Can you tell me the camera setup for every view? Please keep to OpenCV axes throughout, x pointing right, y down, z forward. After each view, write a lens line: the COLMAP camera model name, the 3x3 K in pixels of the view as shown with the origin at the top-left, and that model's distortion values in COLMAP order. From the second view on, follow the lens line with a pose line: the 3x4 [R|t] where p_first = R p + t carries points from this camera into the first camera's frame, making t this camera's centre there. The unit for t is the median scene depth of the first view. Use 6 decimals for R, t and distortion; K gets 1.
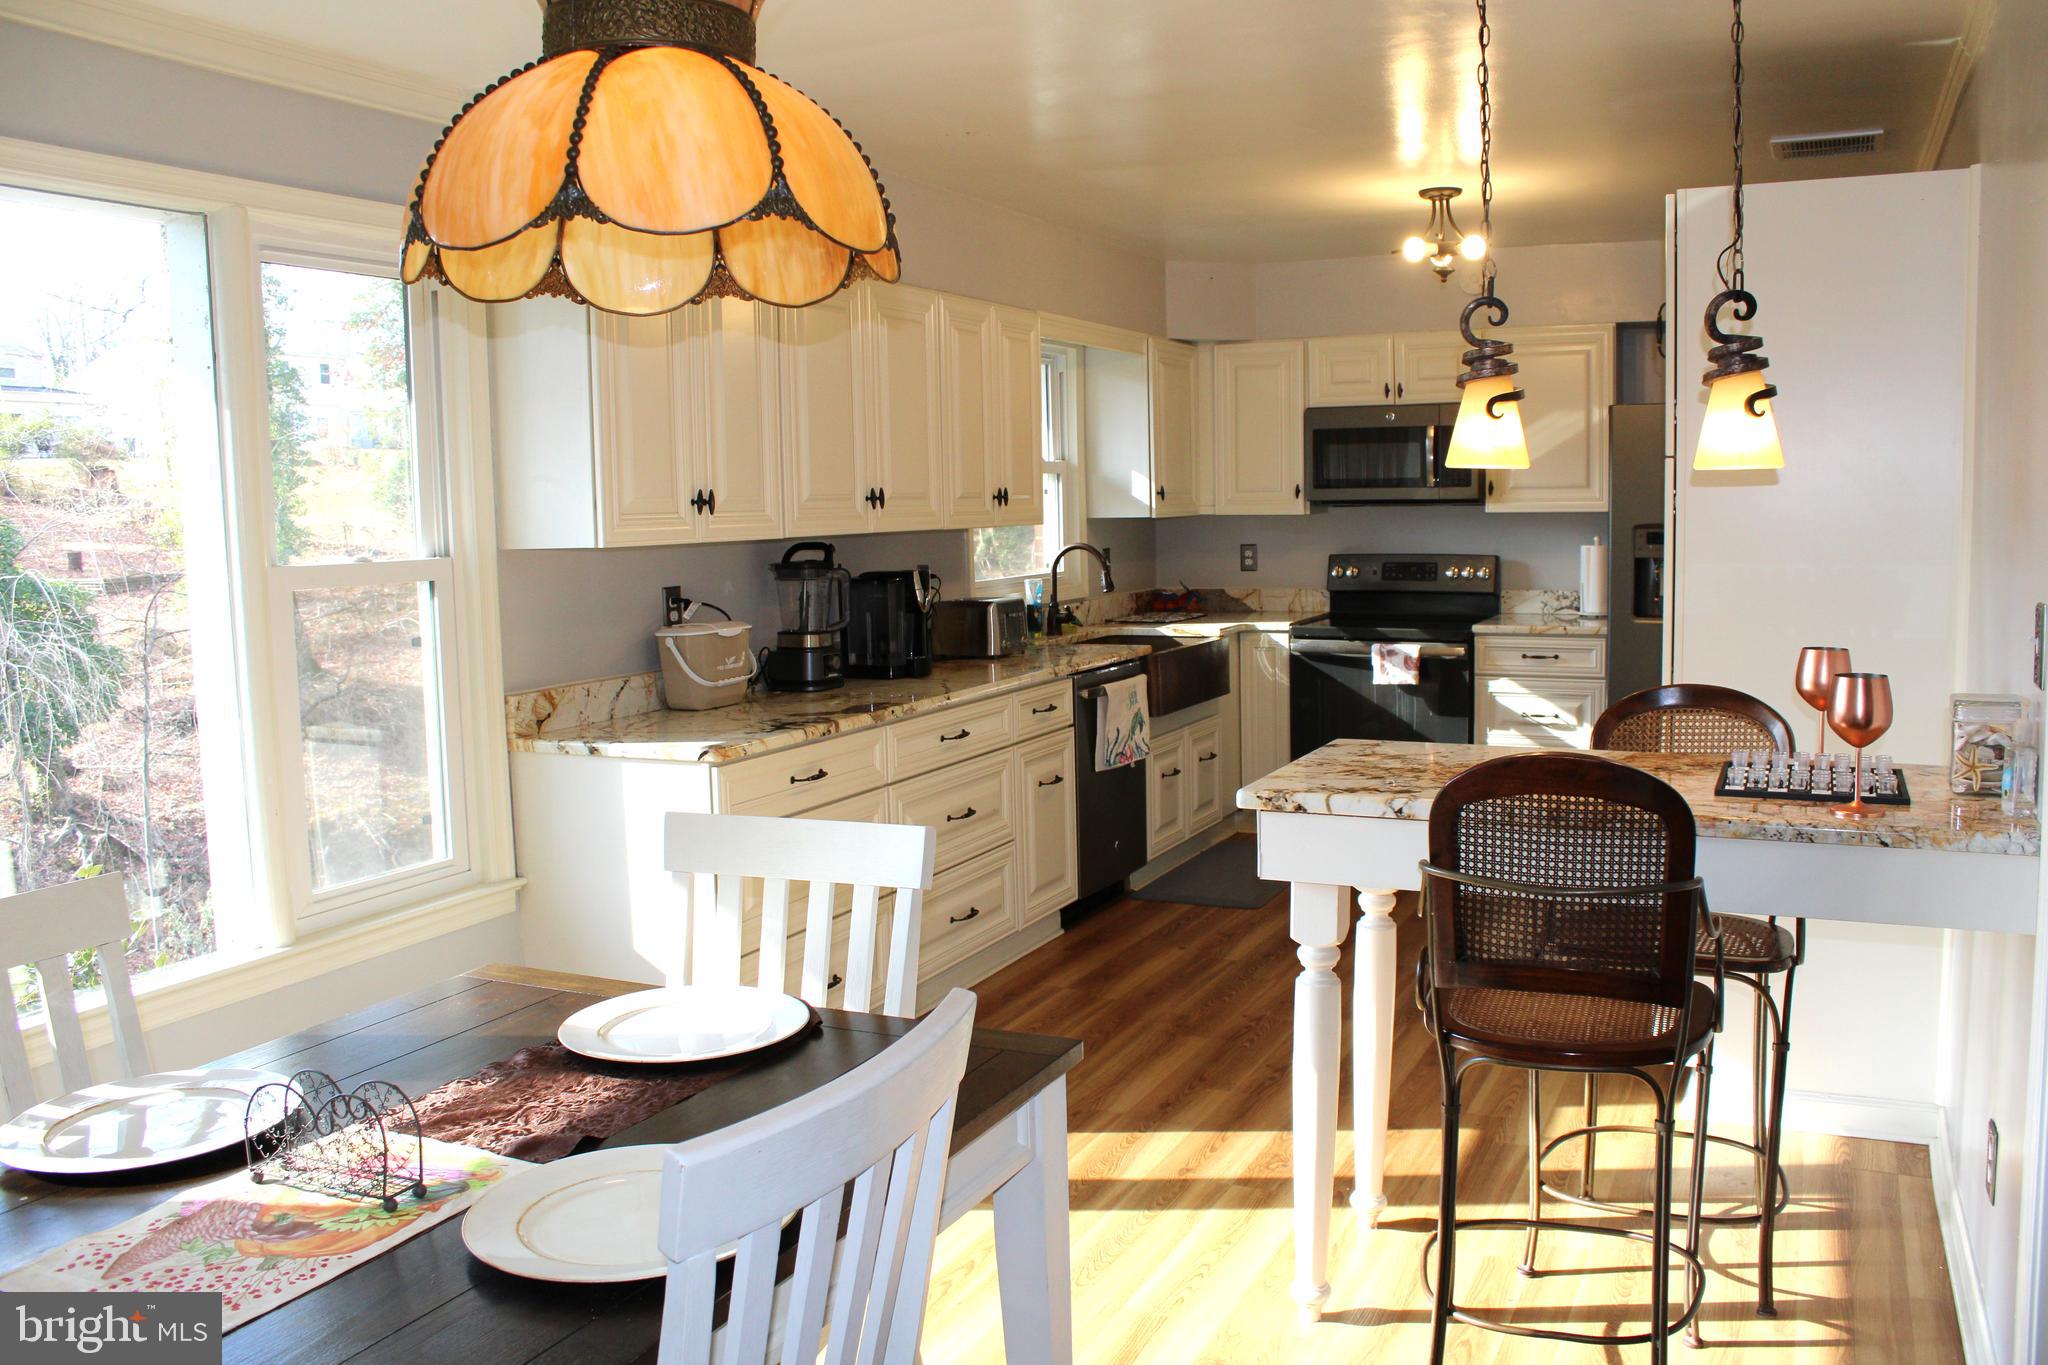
lens RADIAL K [[1712.3, 0, 1041.7], [0, 1712.3, 677.3], [0, 0, 1]] dist [-0.152138, 0.129962]
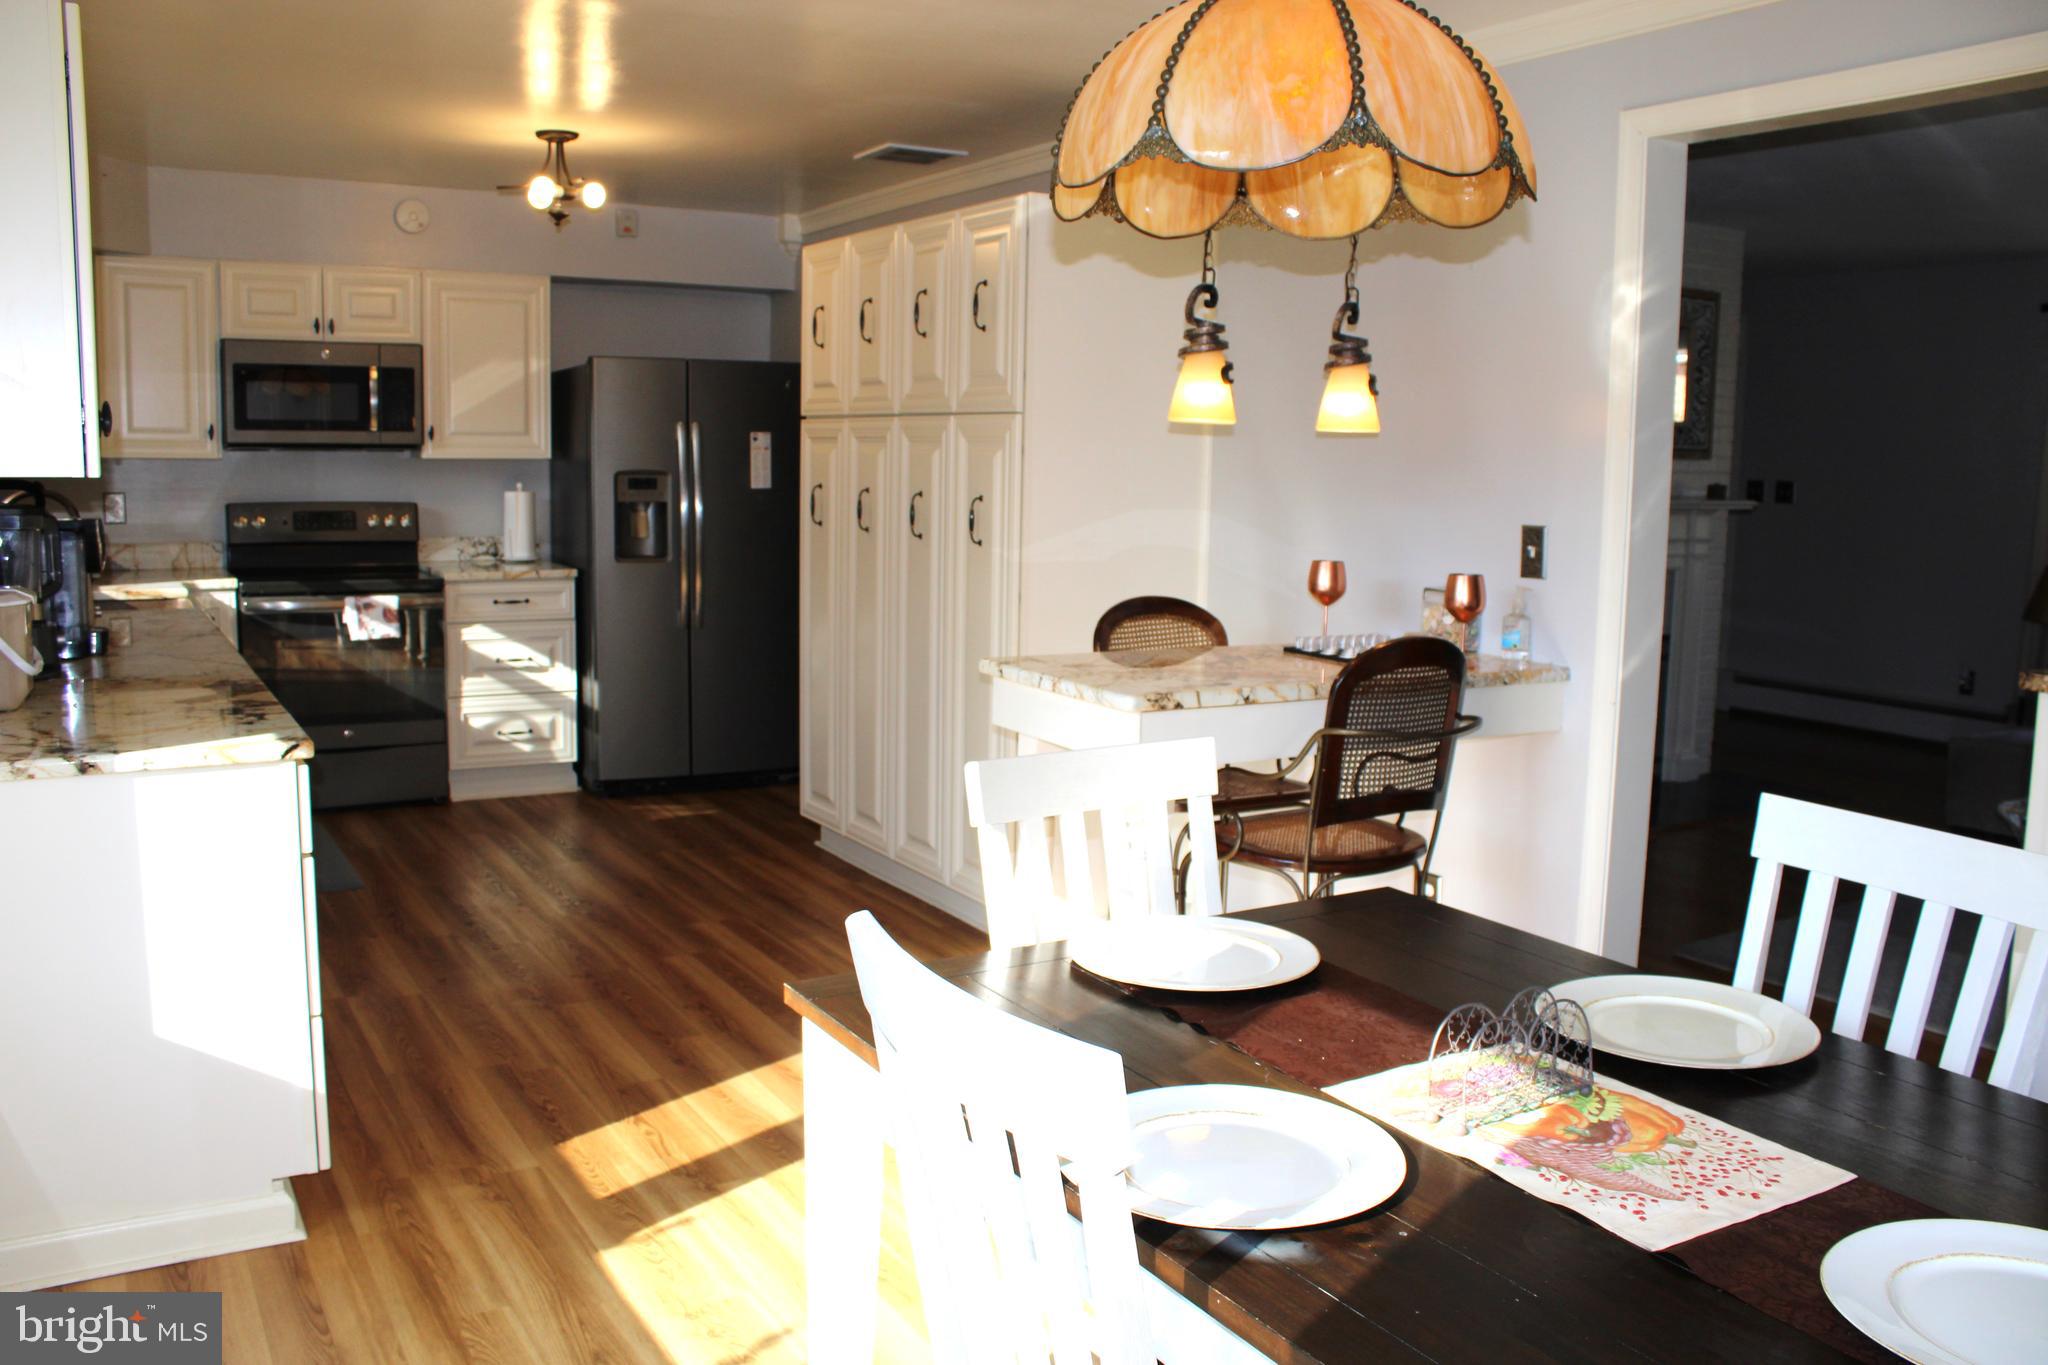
lens RADIAL K [[1712.3, 0, 1037.7], [0, 1712.3, 682.9], [0, 0, 1]] dist [-0.152138, 0.129962]
pose [[0.569736, -0.082673, 0.817659, -0.347999], [0.058359, 0.996486, 0.060090, -0.005944], [-0.819753, 0.013483, 0.572559, 0.162372]]
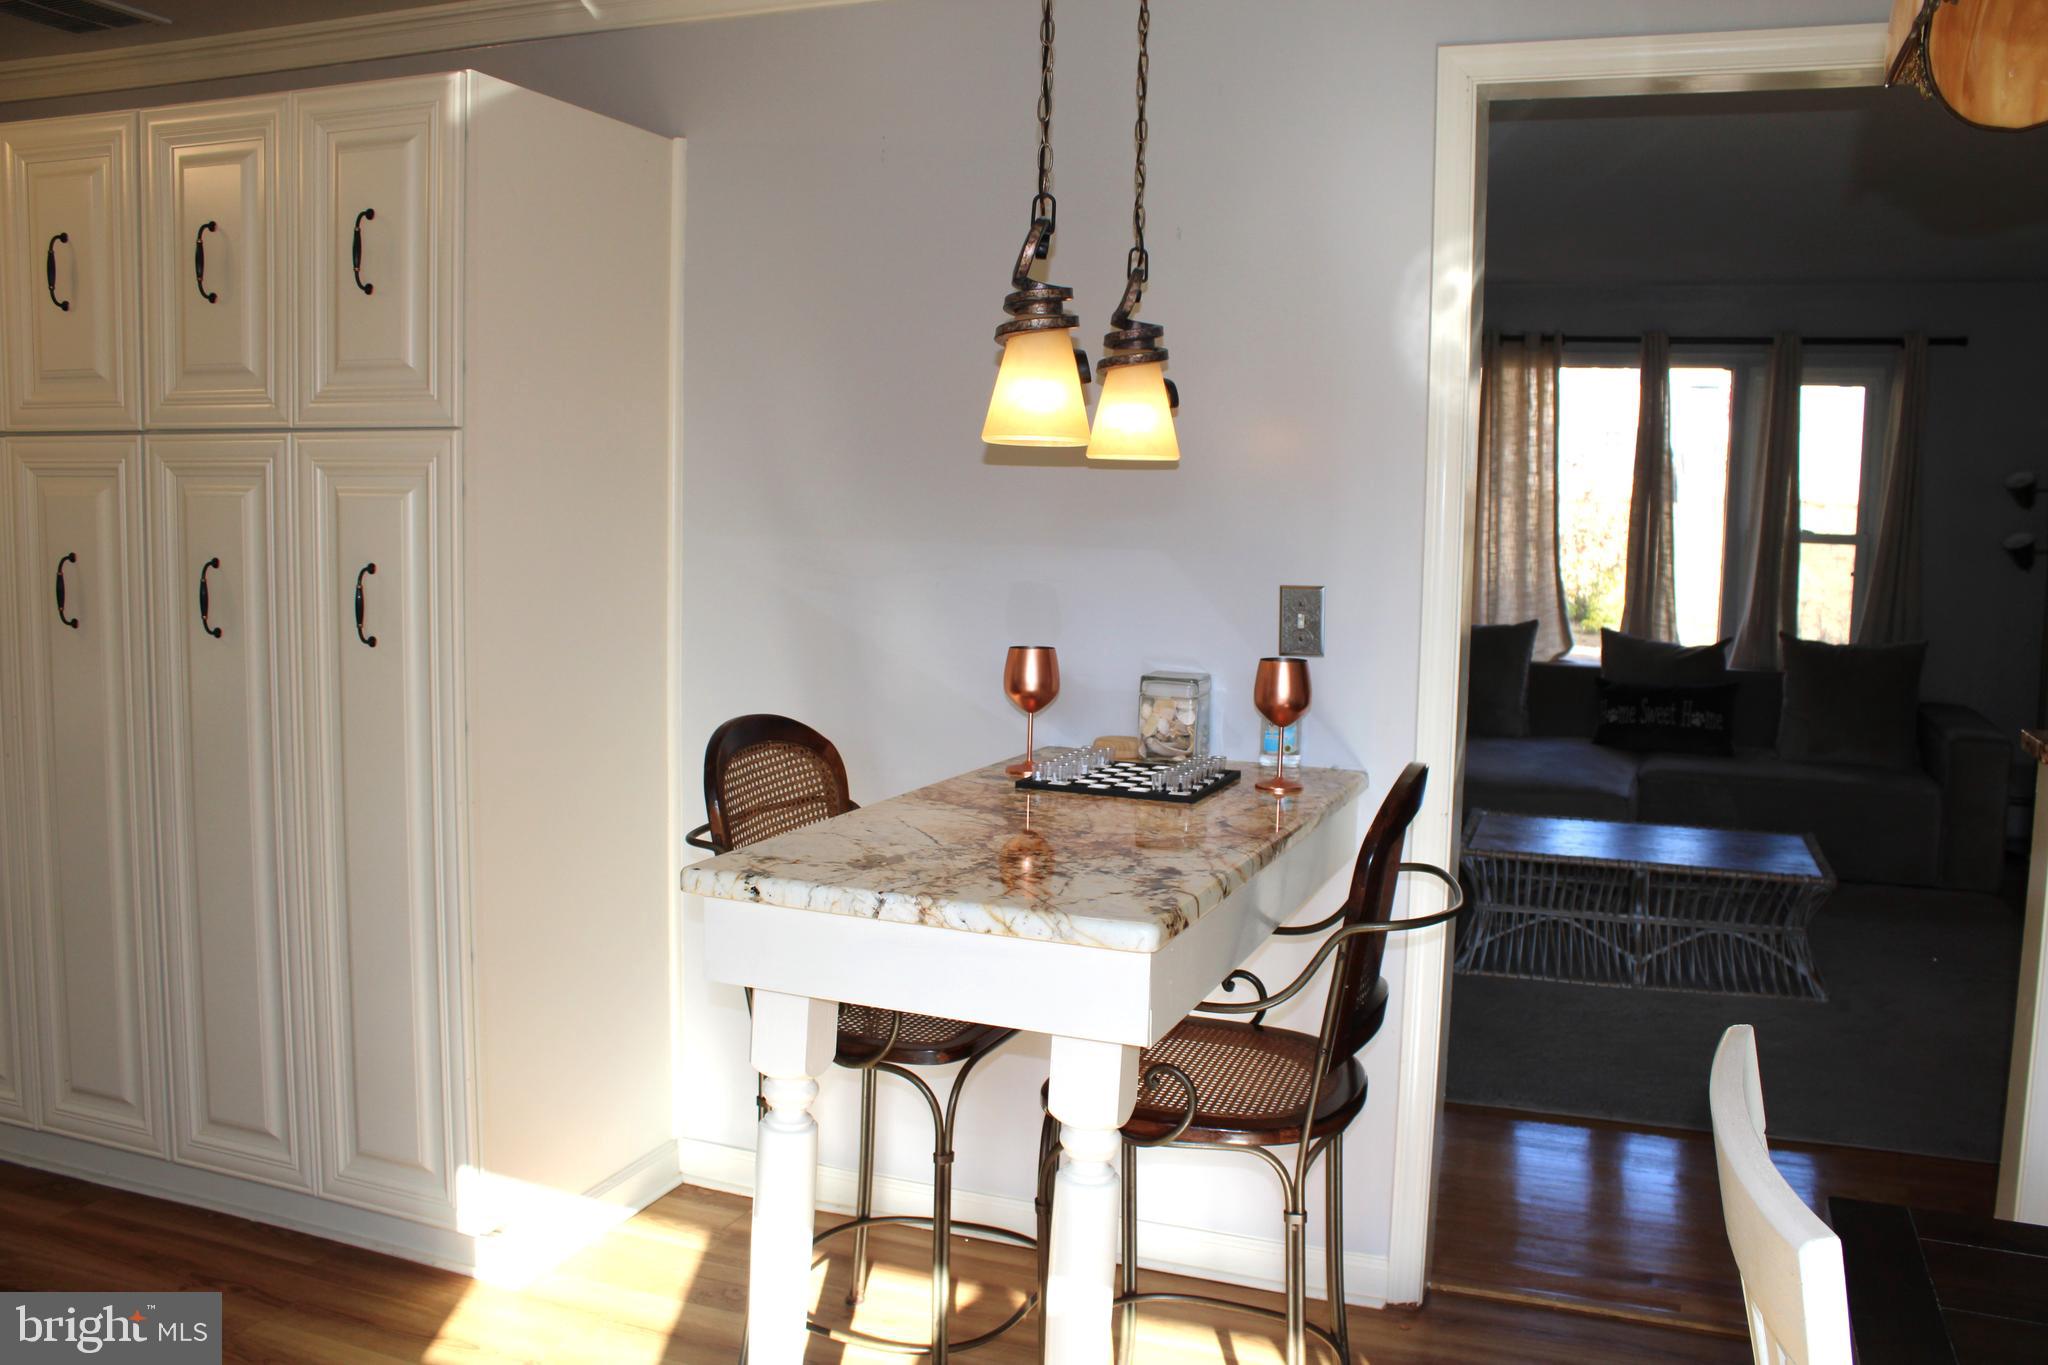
lens RADIAL K [[1712.3, 0, 1067.0], [0, 1712.3, 673.6], [0, 0, 1]] dist [-0.152138, 0.129962]
pose [[-0.062498, -0.084973, 0.994421, -0.209338], [0.088973, 0.991928, 0.090352, -0.037465], [-0.994071, 0.094123, -0.054433, 0.438152]]
